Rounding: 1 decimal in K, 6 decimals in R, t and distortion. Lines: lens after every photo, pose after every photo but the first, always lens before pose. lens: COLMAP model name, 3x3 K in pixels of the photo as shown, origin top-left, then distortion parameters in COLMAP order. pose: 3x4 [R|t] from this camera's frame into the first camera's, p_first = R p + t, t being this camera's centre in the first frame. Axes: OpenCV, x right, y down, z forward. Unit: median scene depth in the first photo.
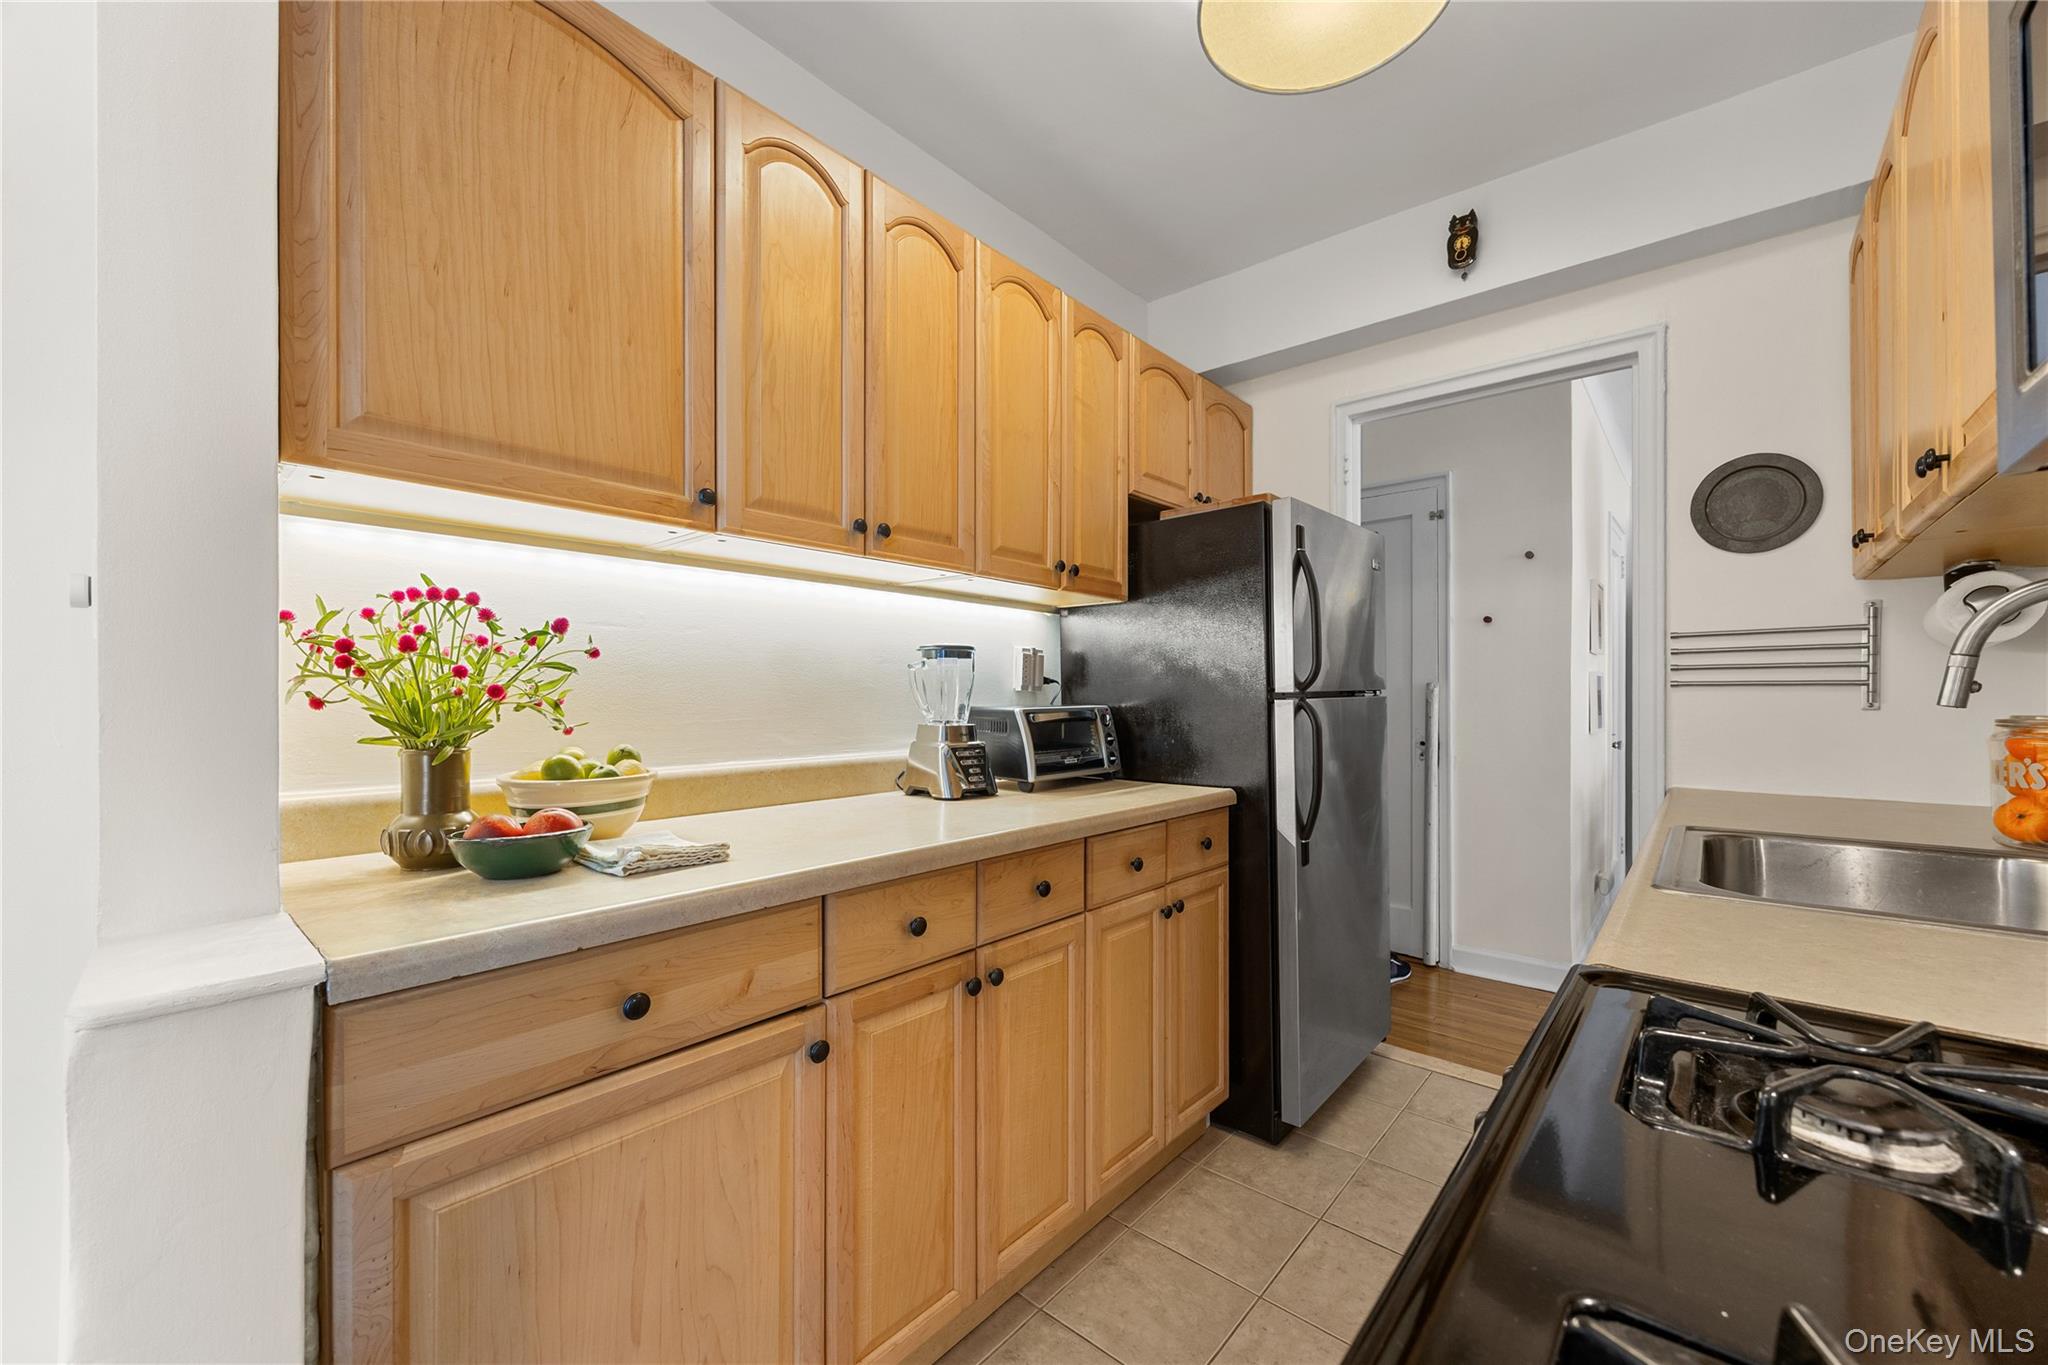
lens RADIAL K [[787.6, 0, 1029.0], [0, 787.6, 690.0], [0, 0, 1]] dist [-0.003153, -0.000249]
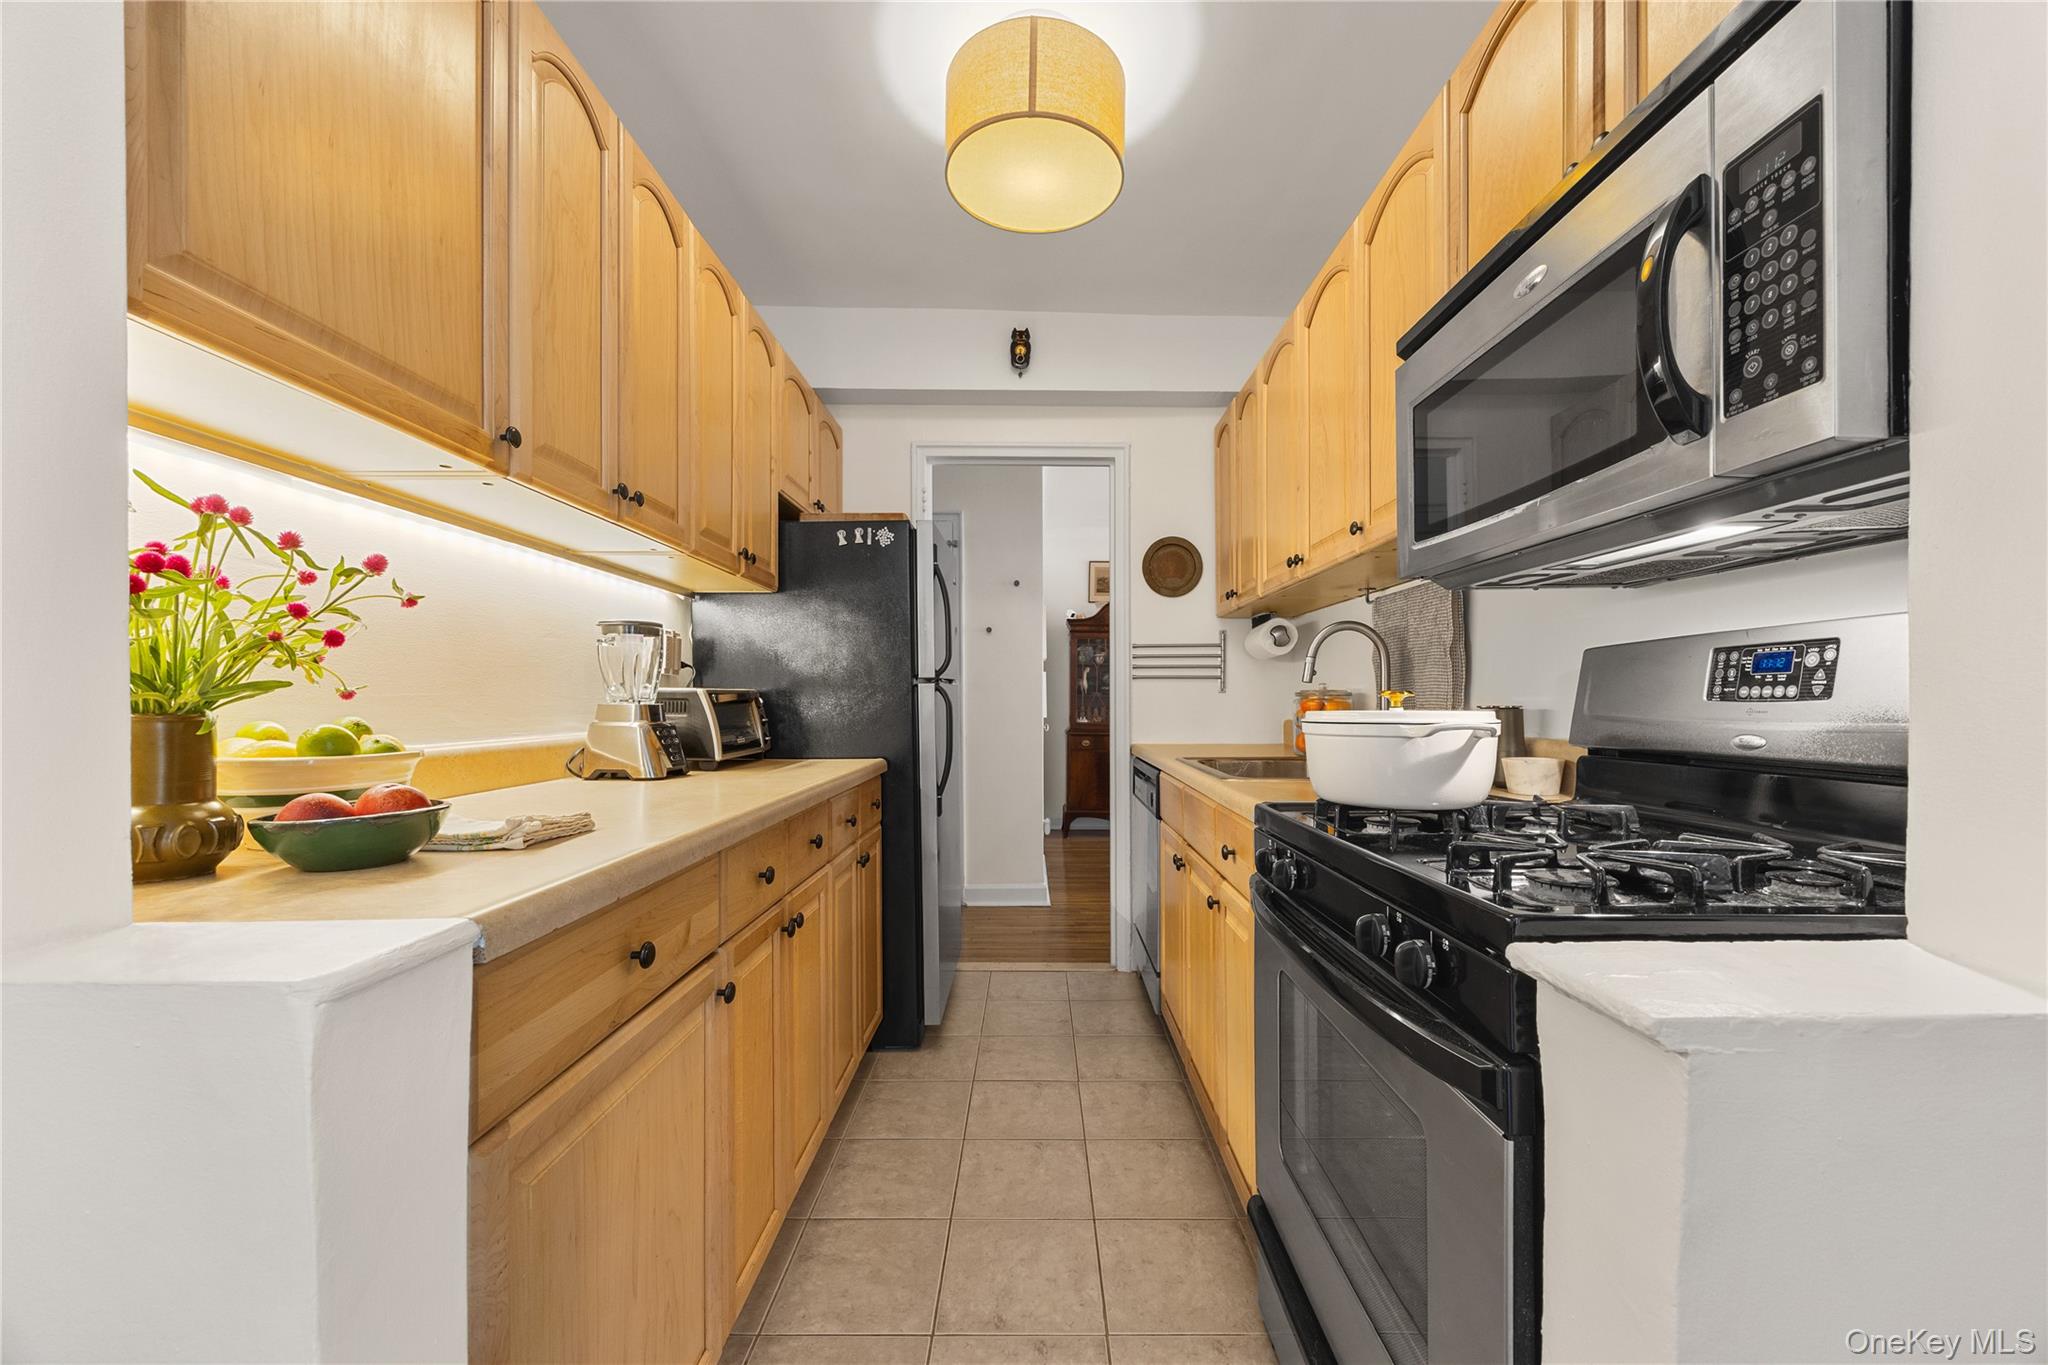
lens RADIAL K [[787.6, 0, 1029.0], [0, 787.6, 690.0], [0, 0, 1]] dist [-0.003153, -0.000249]
pose [[0.755612, 0.008679, 0.654962, -0.371080], [-0.005225, 0.999960, -0.007222, 0.031330], [-0.654998, 0.002035, 0.755628, -0.040032]]
